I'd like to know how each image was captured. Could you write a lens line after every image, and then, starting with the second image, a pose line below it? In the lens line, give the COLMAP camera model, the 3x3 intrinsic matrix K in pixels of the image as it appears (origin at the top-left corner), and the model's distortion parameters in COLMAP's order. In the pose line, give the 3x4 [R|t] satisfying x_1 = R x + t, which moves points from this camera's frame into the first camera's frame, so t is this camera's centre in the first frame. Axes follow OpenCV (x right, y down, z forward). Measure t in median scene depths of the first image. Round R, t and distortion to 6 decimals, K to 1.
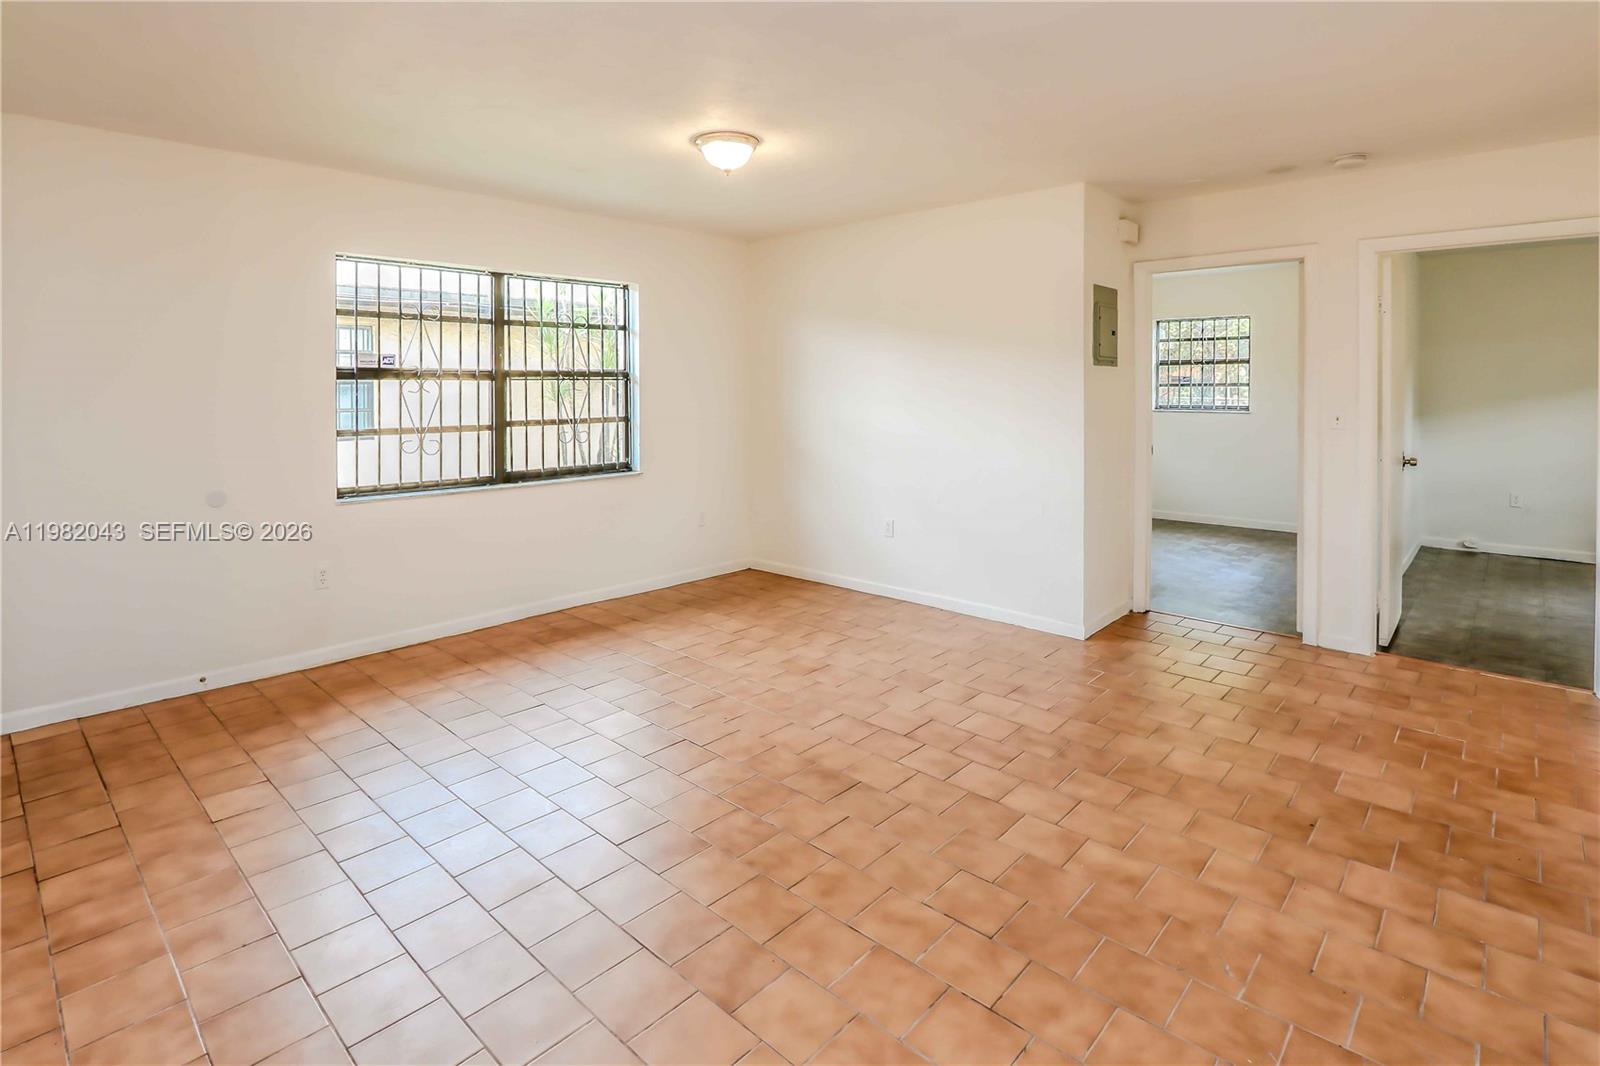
lens RADIAL K [[799.6, 0, 791.7], [0, 799.6, 385.2], [0, 0, 1]] dist [-0.004258, -0.000073]
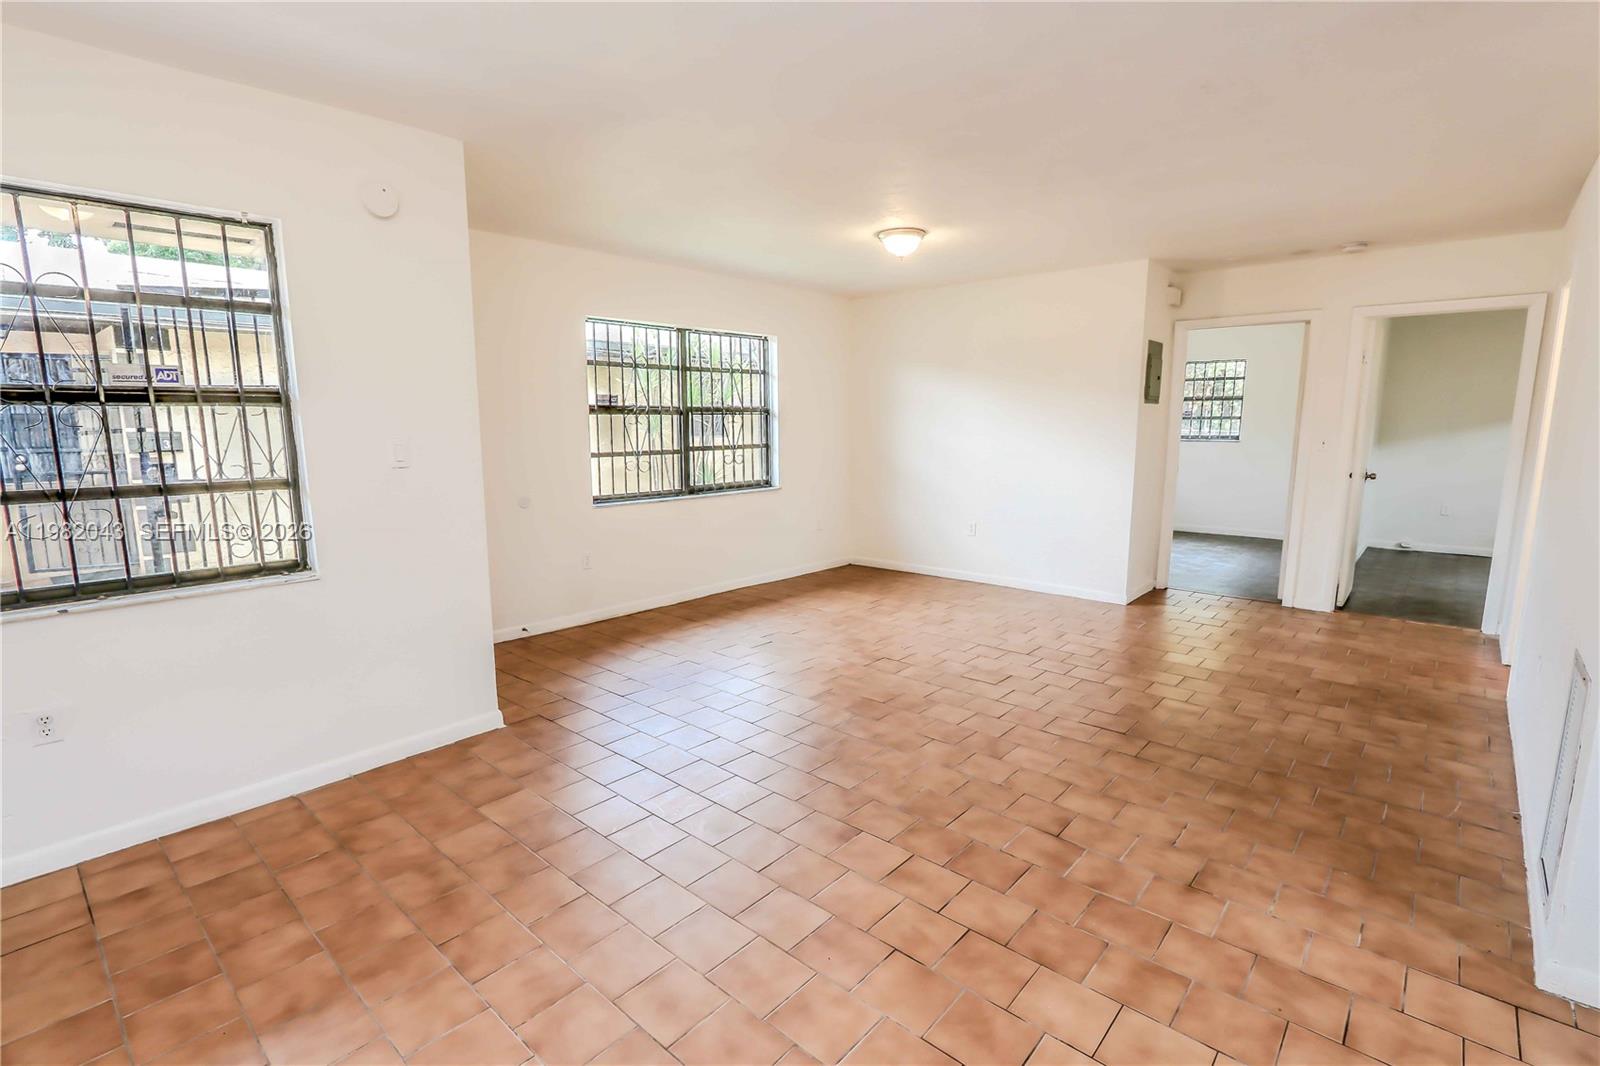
lens RADIAL K [[764.0, 0, 800.0], [0, 764.0, 533.0], [0, 0, 1]] dist [-0.002471, -0.000273]
pose [[0.999523, -0.006406, 0.030225, -0.229446], [0.001930, 0.989306, 0.145845, 0.003213], [-0.030837, -0.145717, 0.988846, -0.259589]]
